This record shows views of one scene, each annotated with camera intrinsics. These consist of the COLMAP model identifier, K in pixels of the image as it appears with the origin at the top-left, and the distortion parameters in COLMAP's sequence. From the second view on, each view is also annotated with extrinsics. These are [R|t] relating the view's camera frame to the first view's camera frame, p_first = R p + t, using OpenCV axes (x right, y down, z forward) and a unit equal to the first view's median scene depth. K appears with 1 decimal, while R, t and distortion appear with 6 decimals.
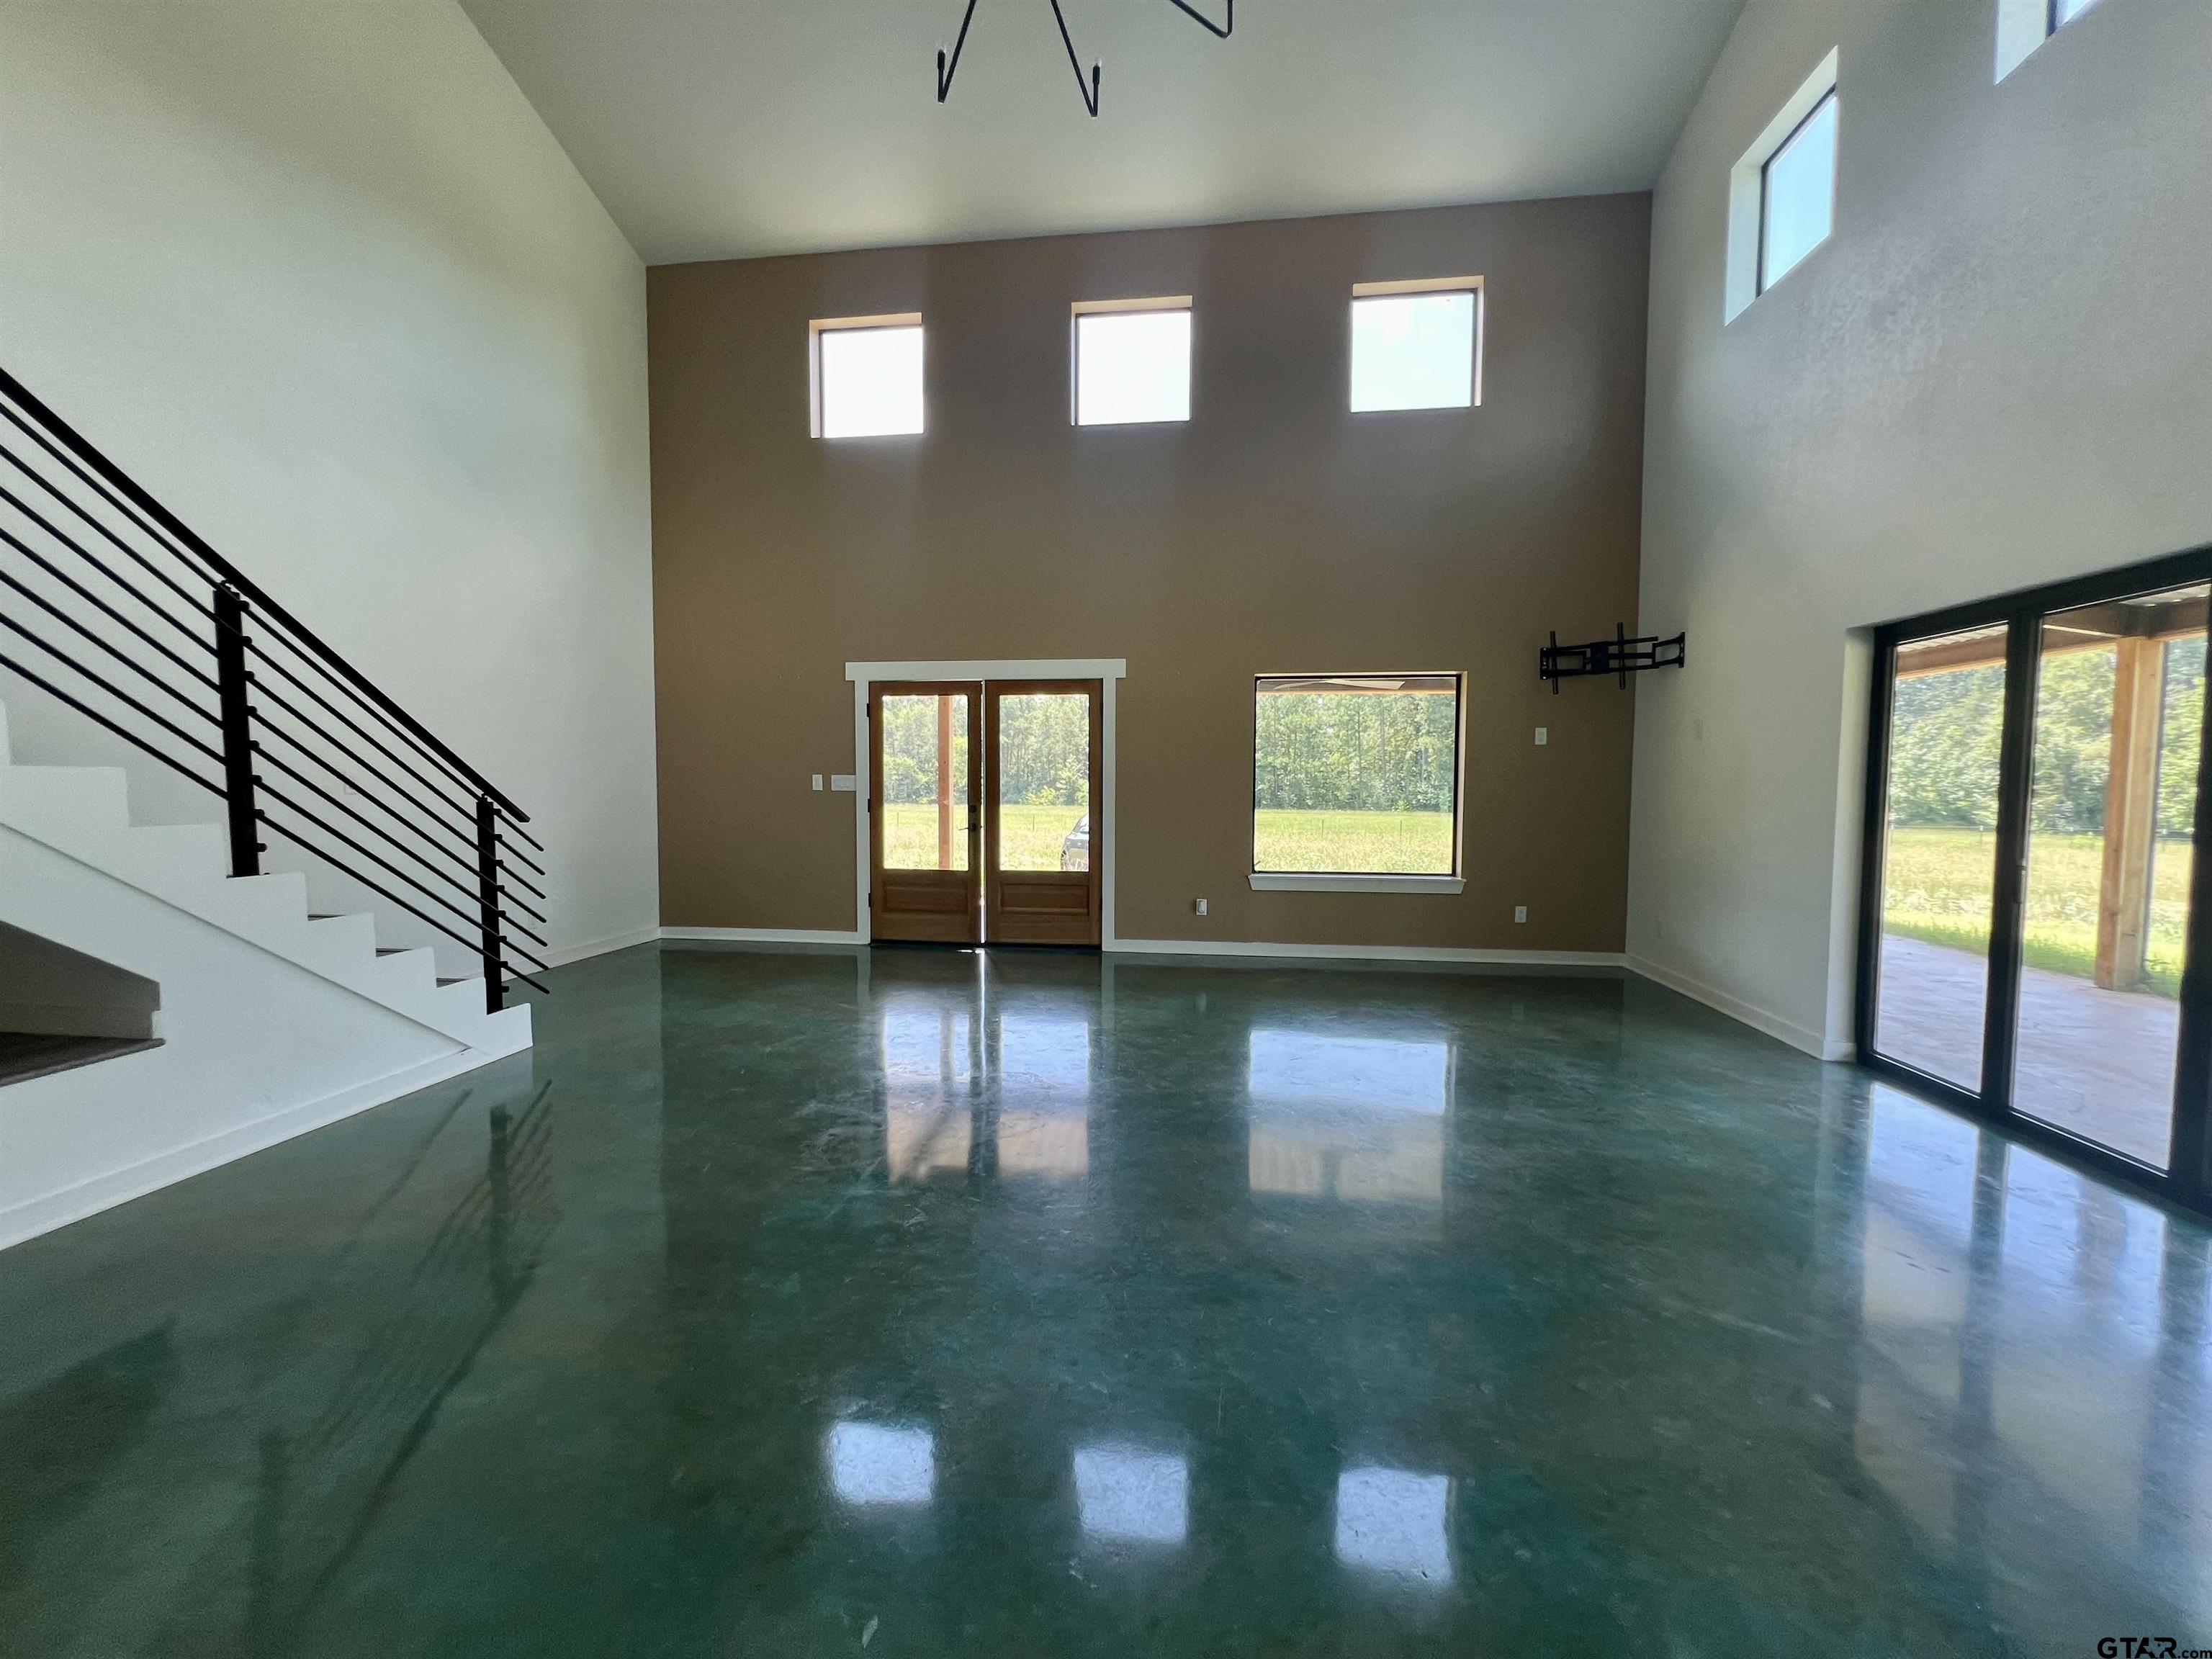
lens RADIAL K [[891.7, 0, 1106.4], [0, 891.7, 825.7], [0, 0, 1]] dist [-0.001448, 0.000567]
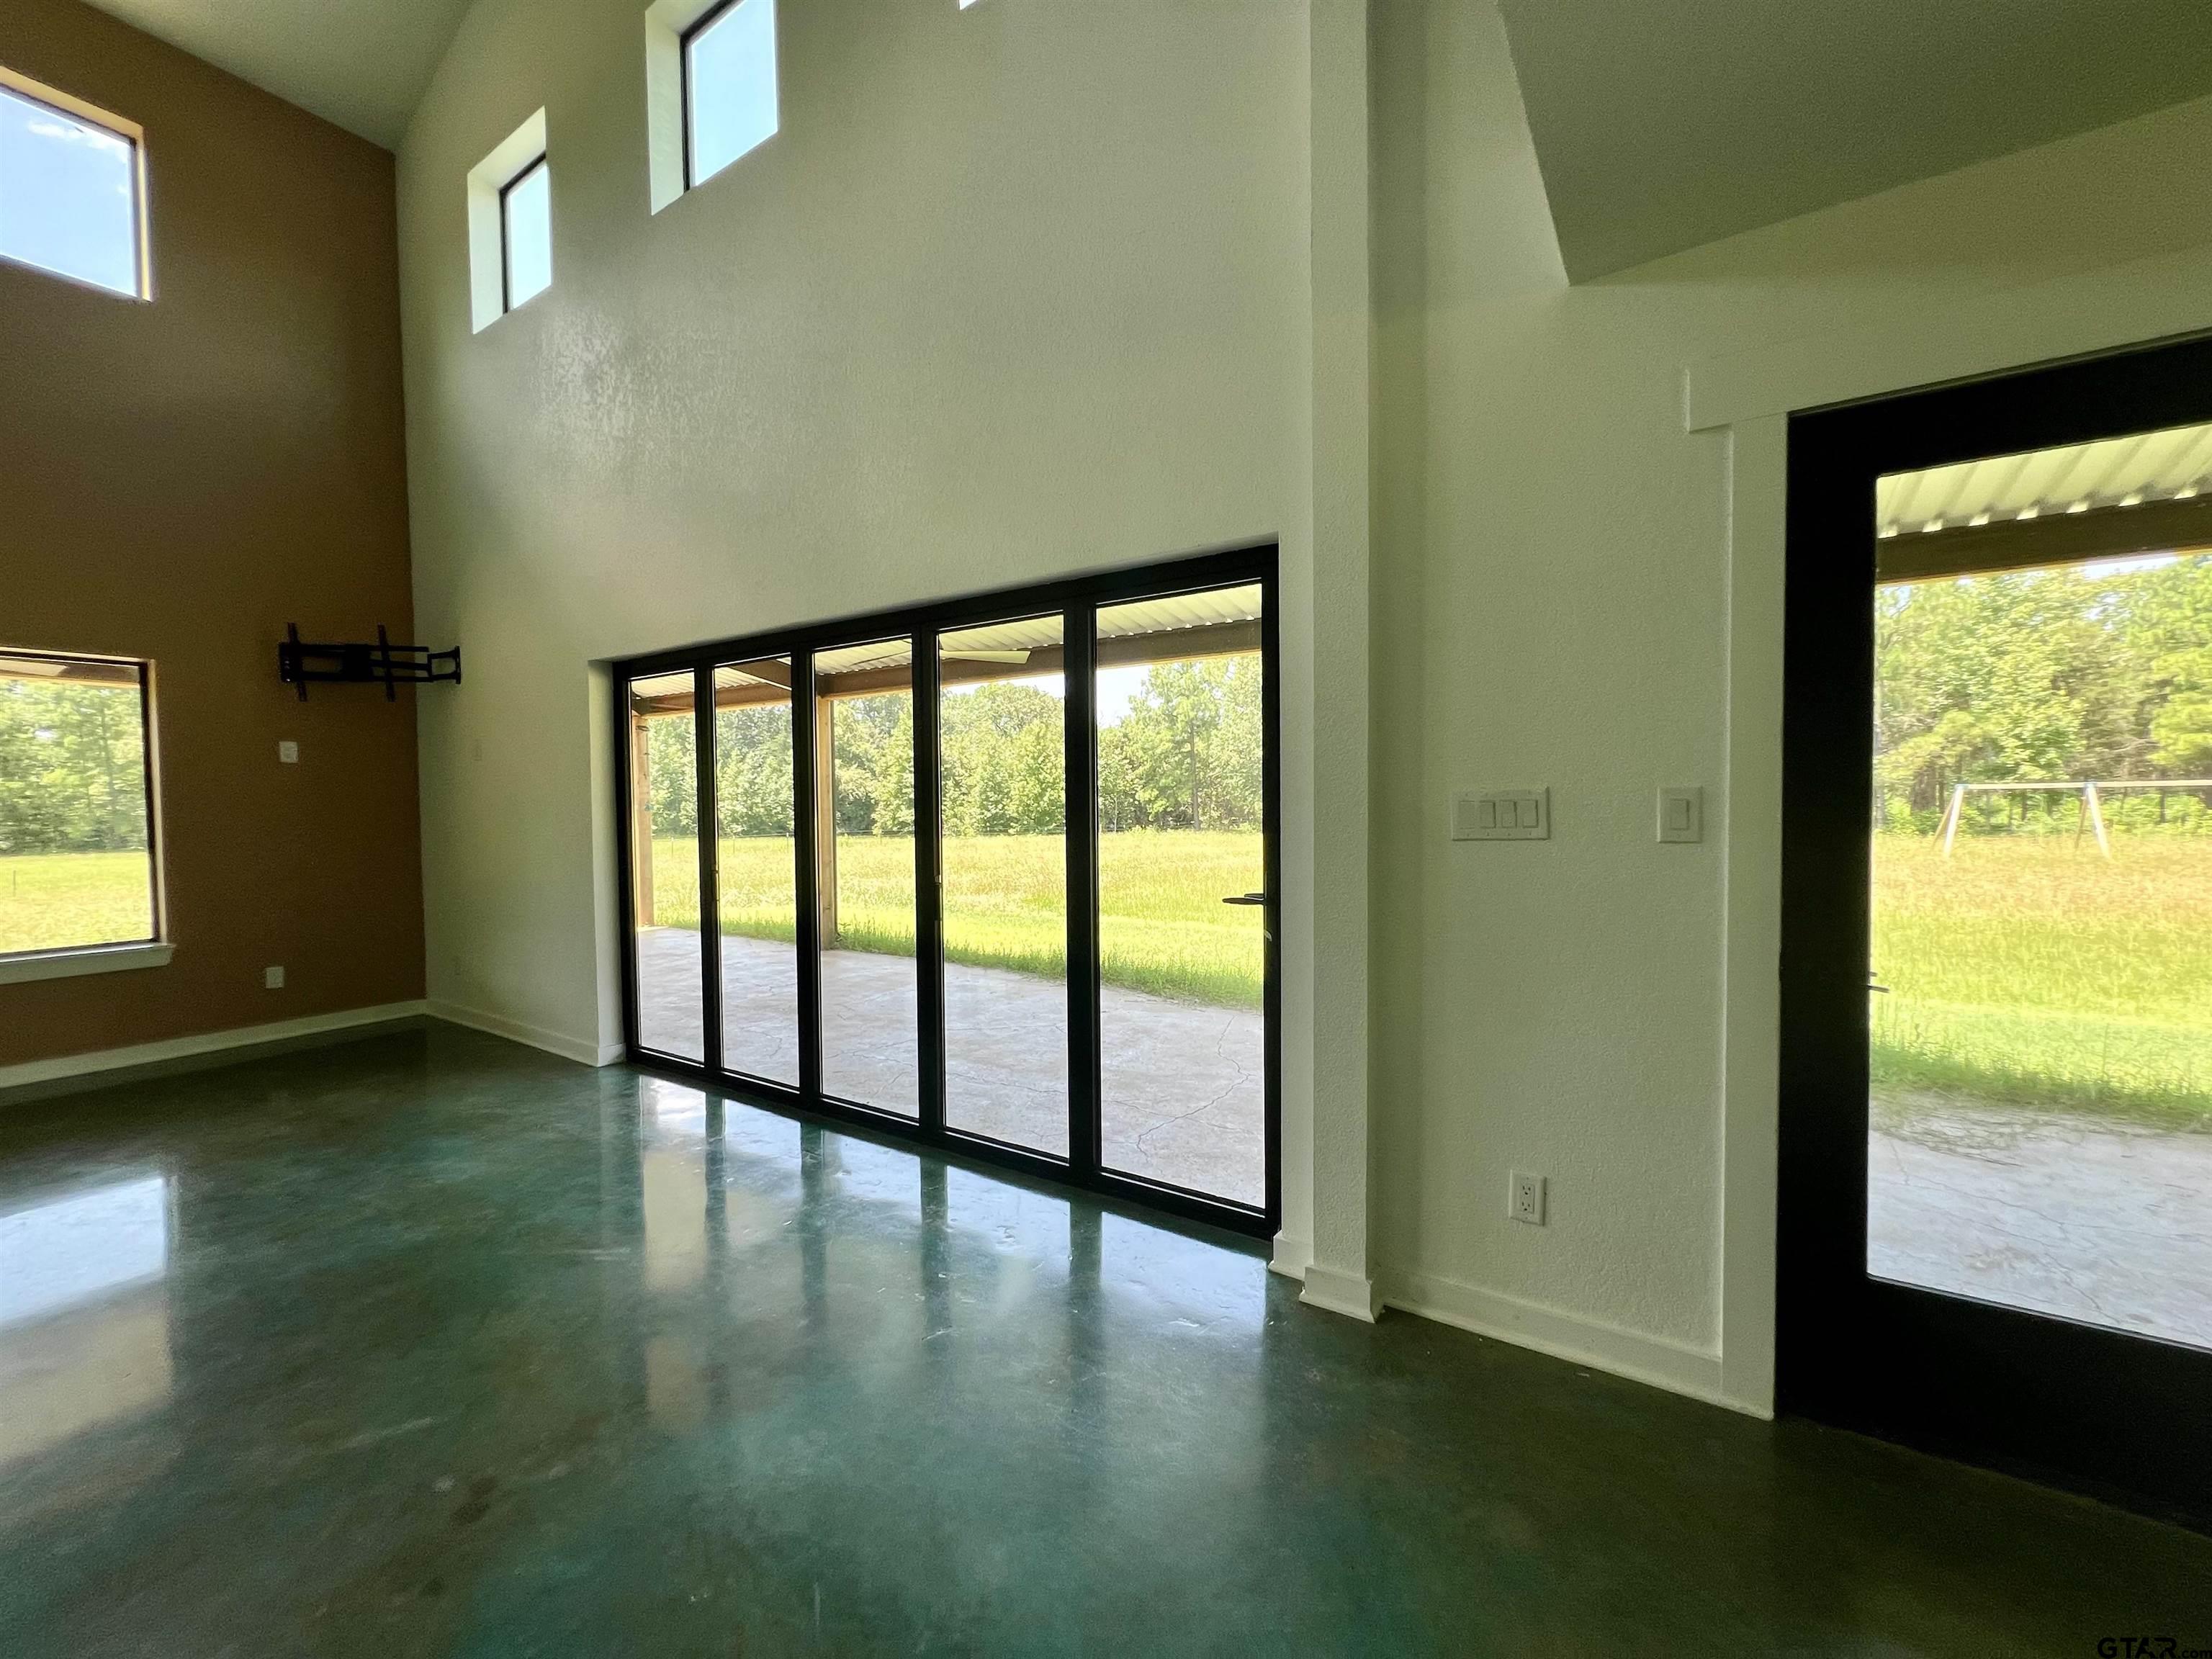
lens RADIAL K [[891.7, 0, 1106.4], [0, 891.7, 825.7], [0, 0, 1]] dist [-0.001448, 0.000567]
pose [[0.441642, -0.039234, 0.896333, 0.096849], [0.061040, 0.998043, 0.013610, 0.000009], [-0.895113, 0.048702, 0.443172, -0.014829]]
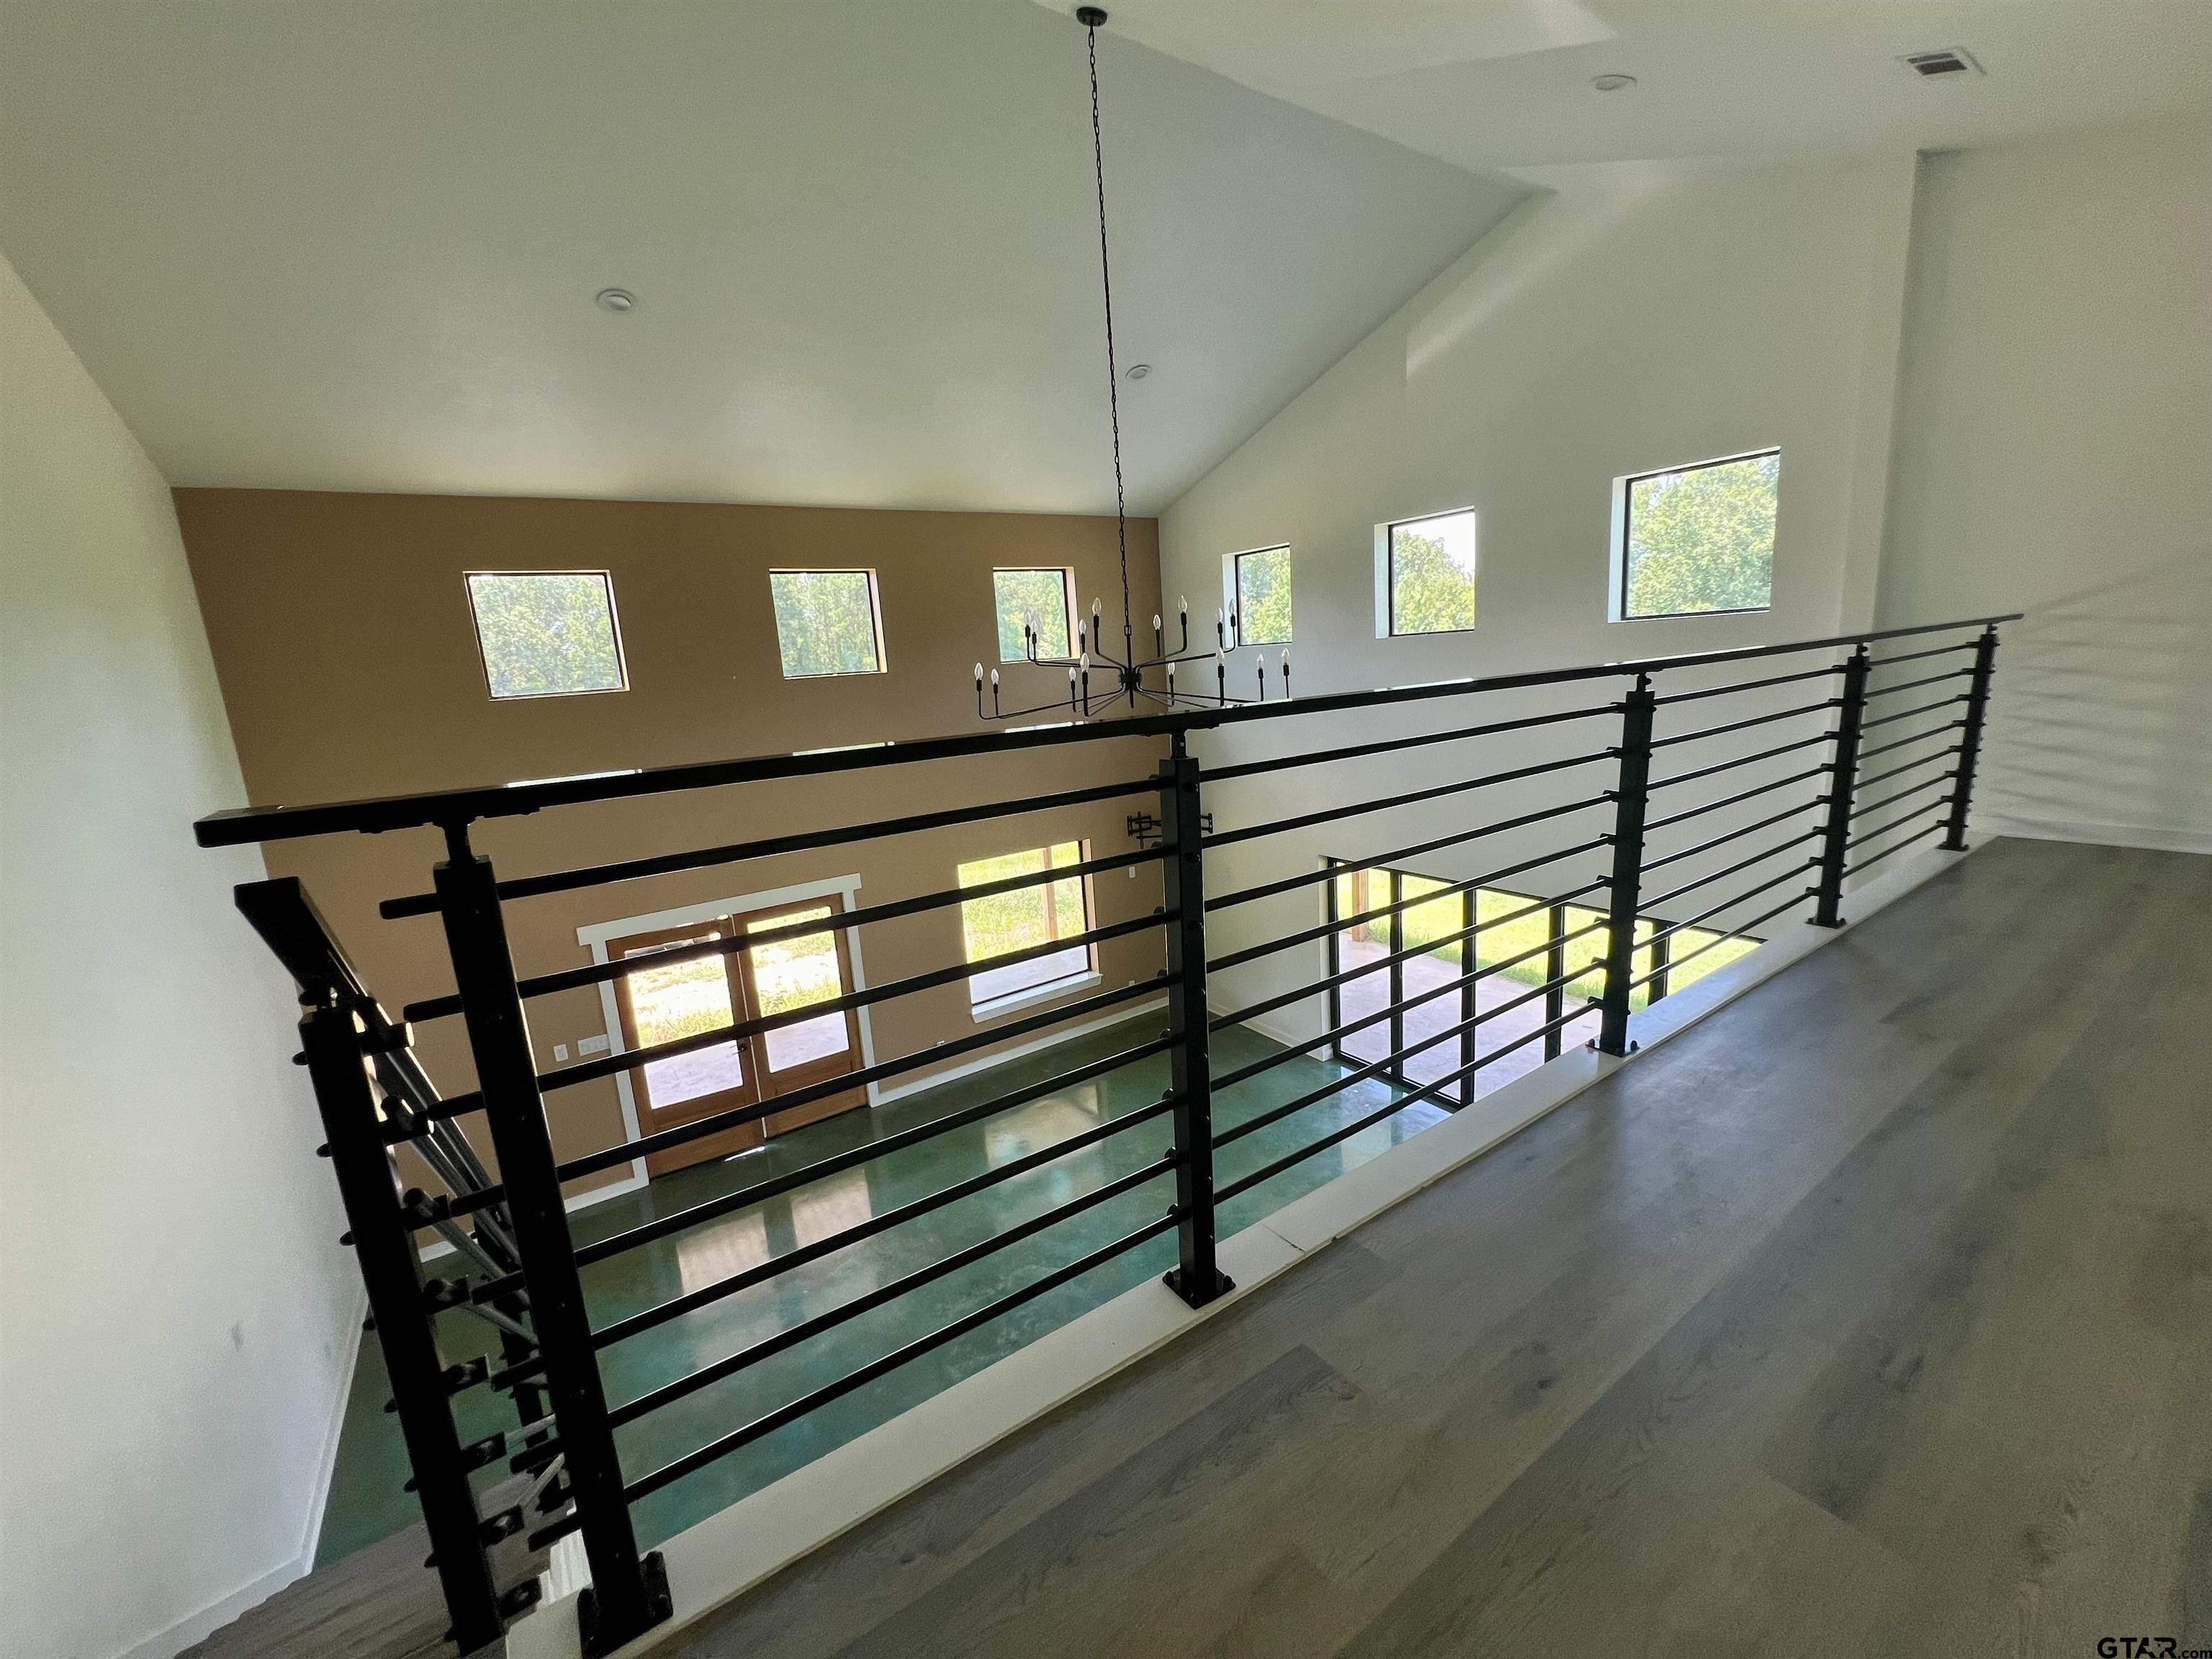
lens RADIAL K [[891.7, 0, 1106.4], [0, 891.7, 825.7], [0, 0, 1]] dist [-0.001448, 0.000567]
pose [[0.748648, -0.178899, 0.638374, -0.538578], [0.106128, 0.982825, 0.150968, -0.441856], [-0.654418, -0.045273, 0.754776, -0.120045]]
